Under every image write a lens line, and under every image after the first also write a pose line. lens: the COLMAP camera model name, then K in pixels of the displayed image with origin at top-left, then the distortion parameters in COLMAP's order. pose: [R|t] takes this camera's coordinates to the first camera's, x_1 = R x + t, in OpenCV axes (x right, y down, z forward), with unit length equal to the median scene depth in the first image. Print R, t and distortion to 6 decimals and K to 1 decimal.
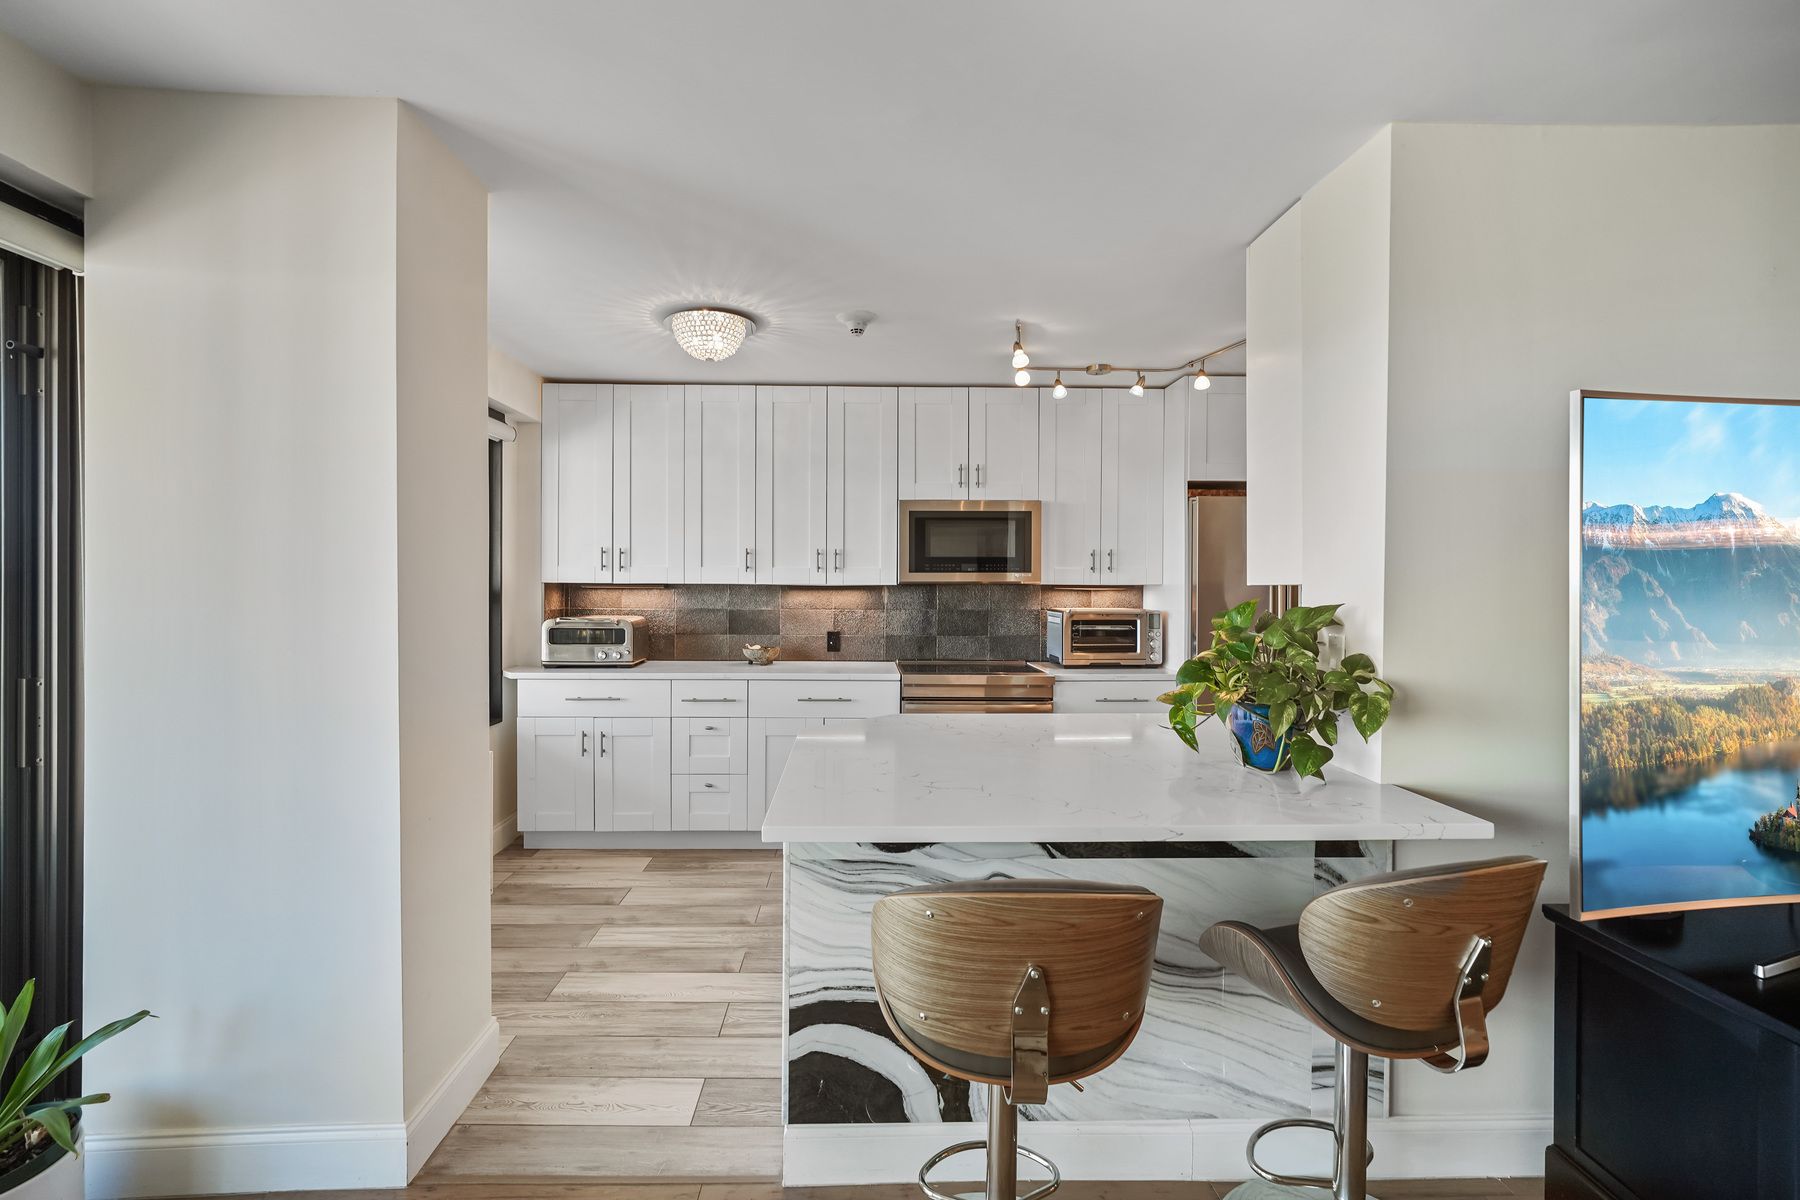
lens RADIAL K [[853.5, 0, 906.4], [0, 853.5, 582.9], [0, 0, 1]] dist [-0.034091, 0.011400]
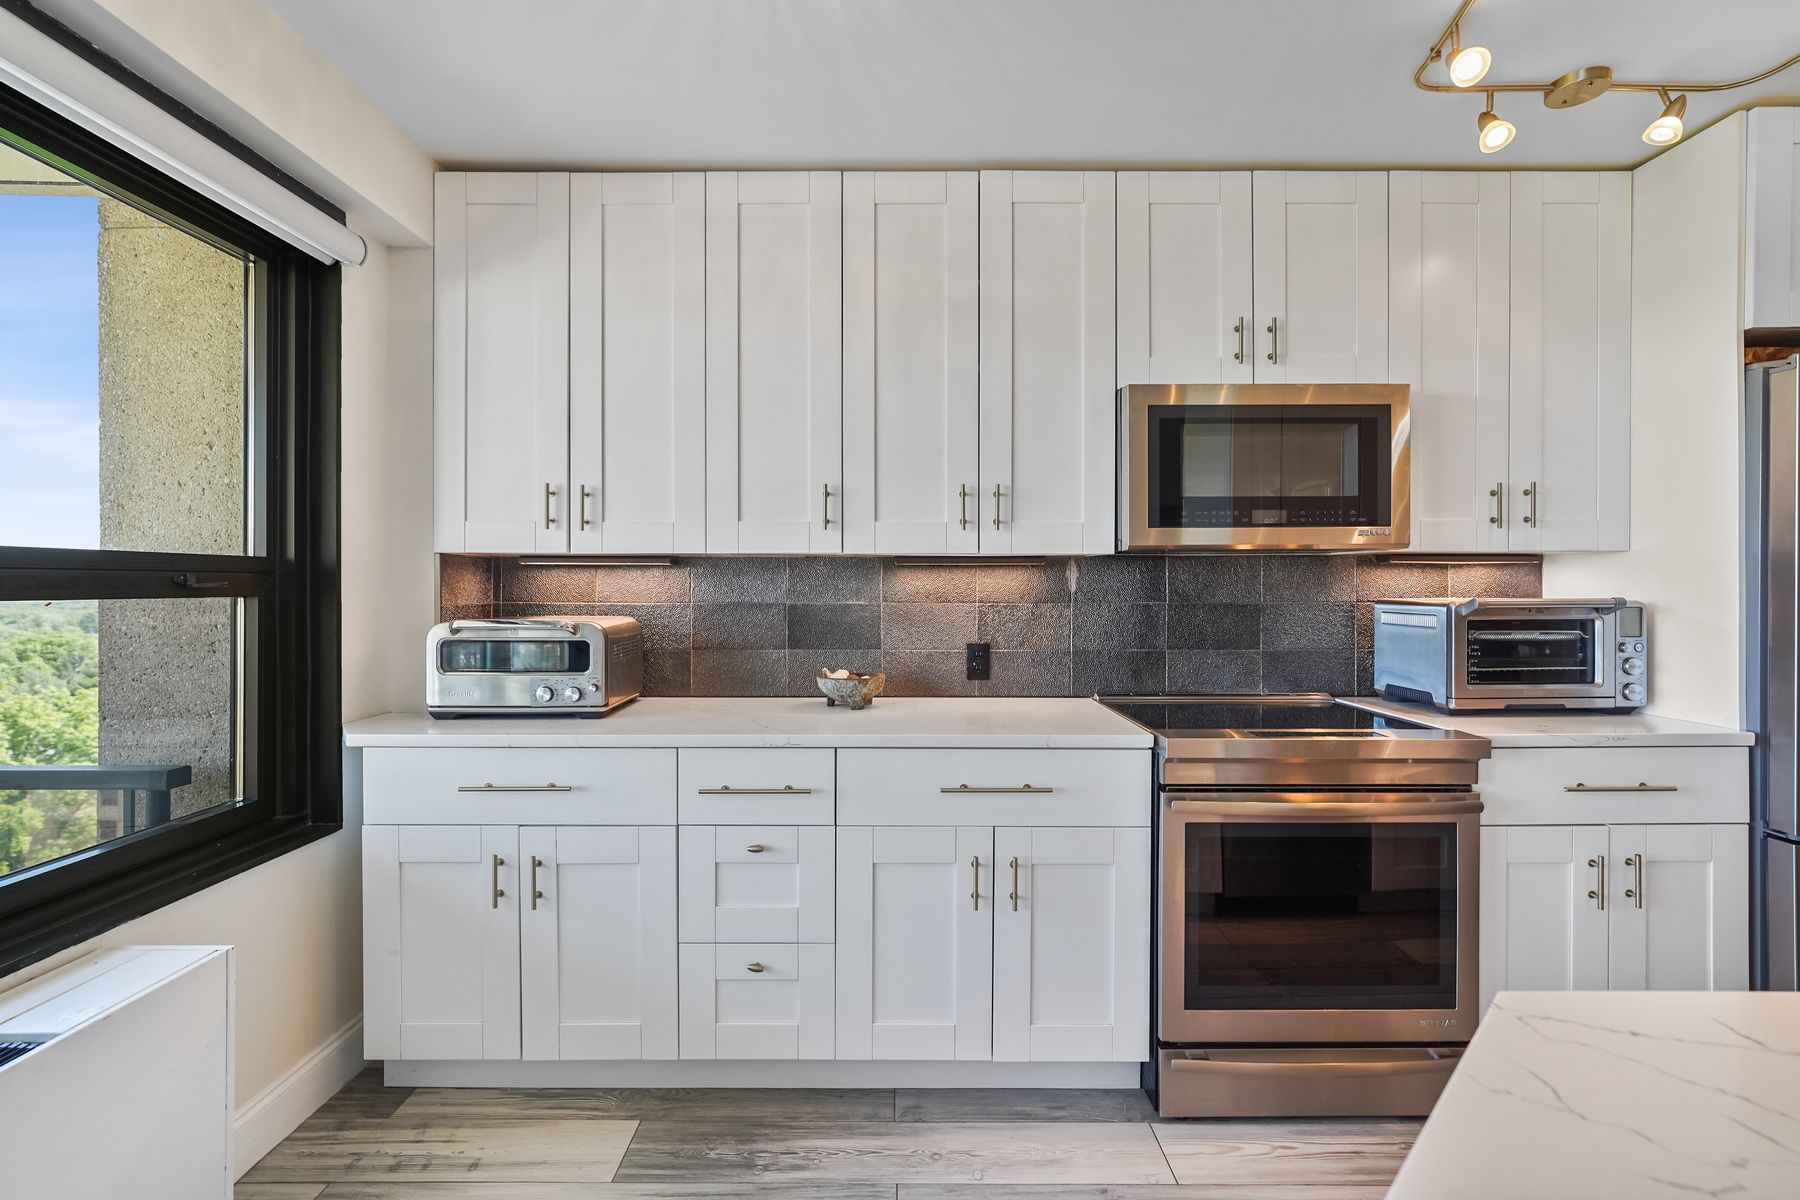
lens RADIAL K [[853.5, 0, 911.6], [0, 853.5, 578.5], [0, 0, 1]] dist [-0.034091, 0.011400]
pose [[0.999388, -0.005185, -0.034582, -0.117855], [0.005004, 0.999973, -0.005315, 0.019660], [0.034609, 0.005139, 0.999388, 0.487653]]
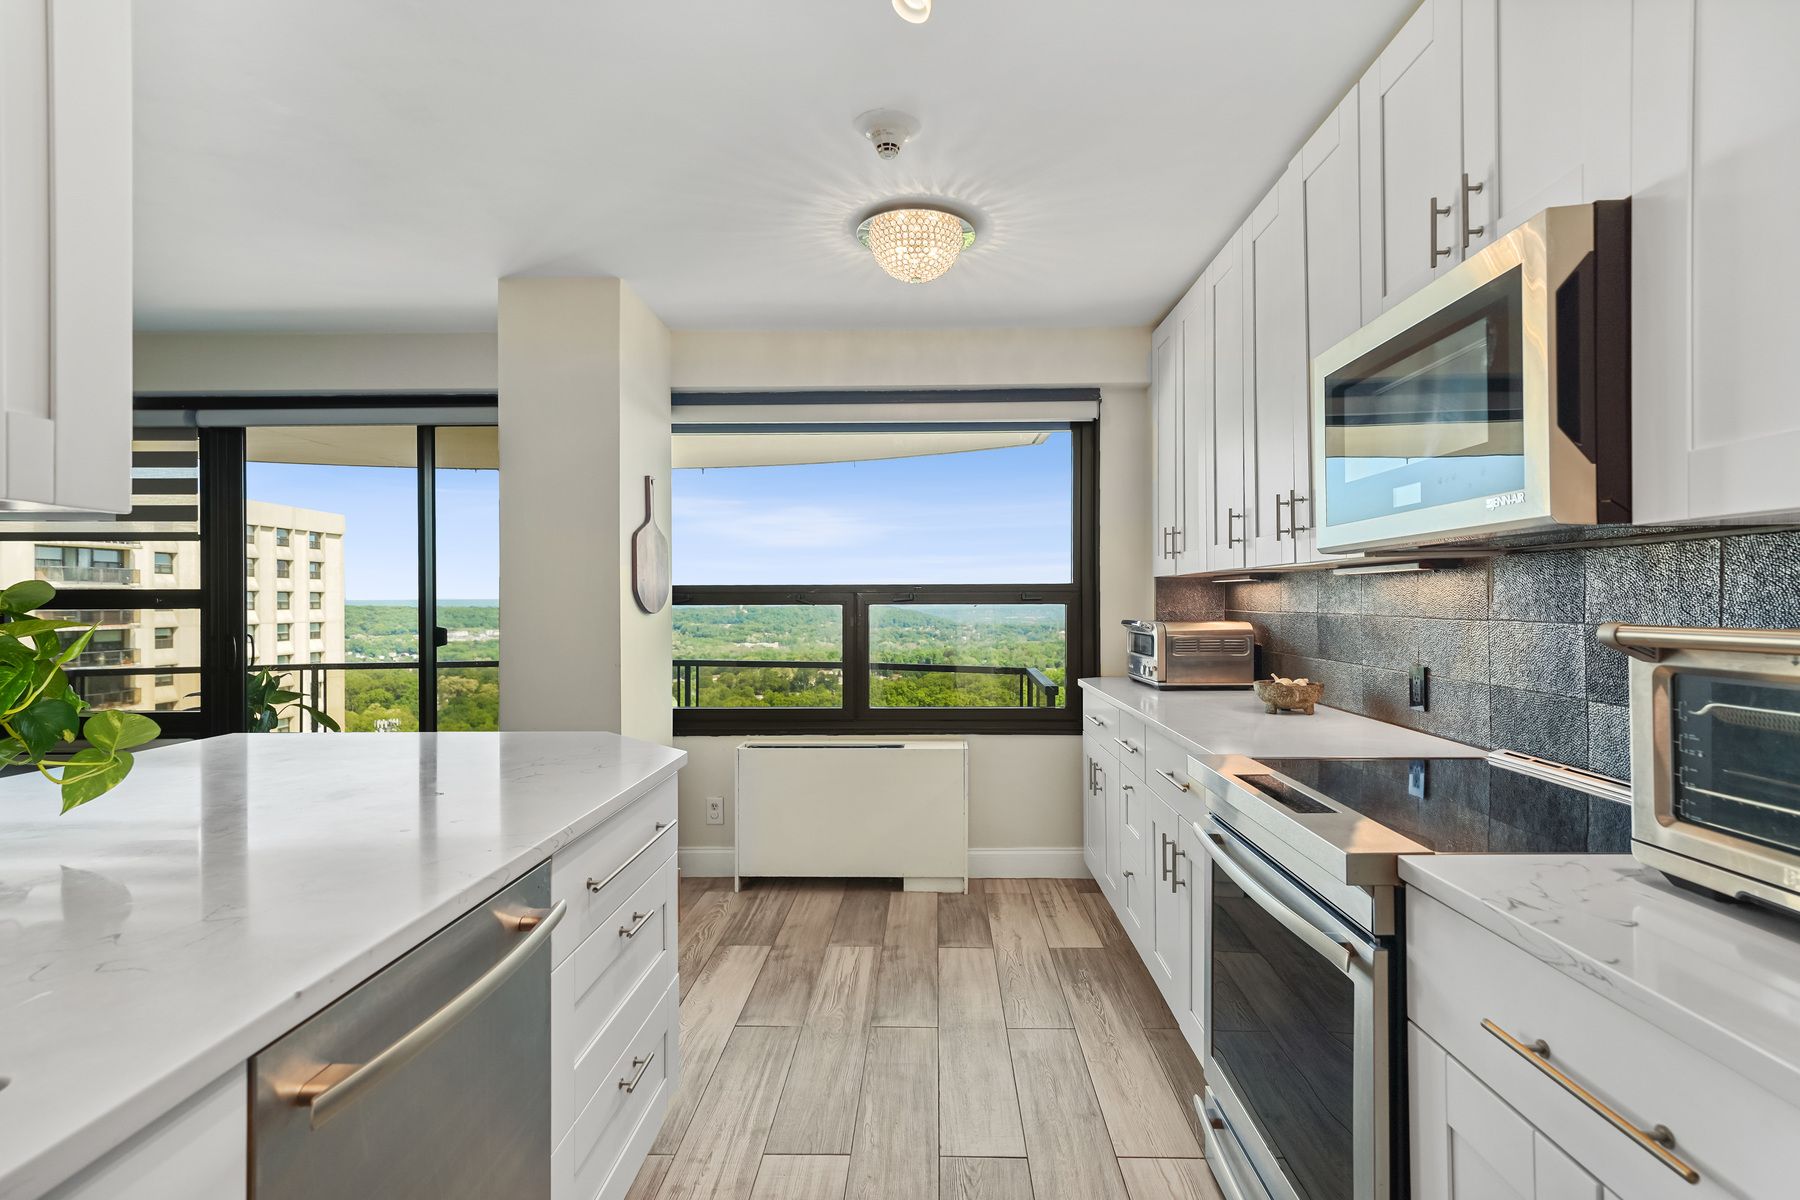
lens RADIAL K [[911.8, 0, 894.6], [0, 911.8, 596.2], [0, 0, 1]] dist [-0.025675, 0.012205]
pose [[-0.101247, -0.009361, -0.994817, 0.458997], [0.000976, 0.999954, -0.009509, 0.026184], [0.994861, -0.001933, -0.101233, 0.827120]]
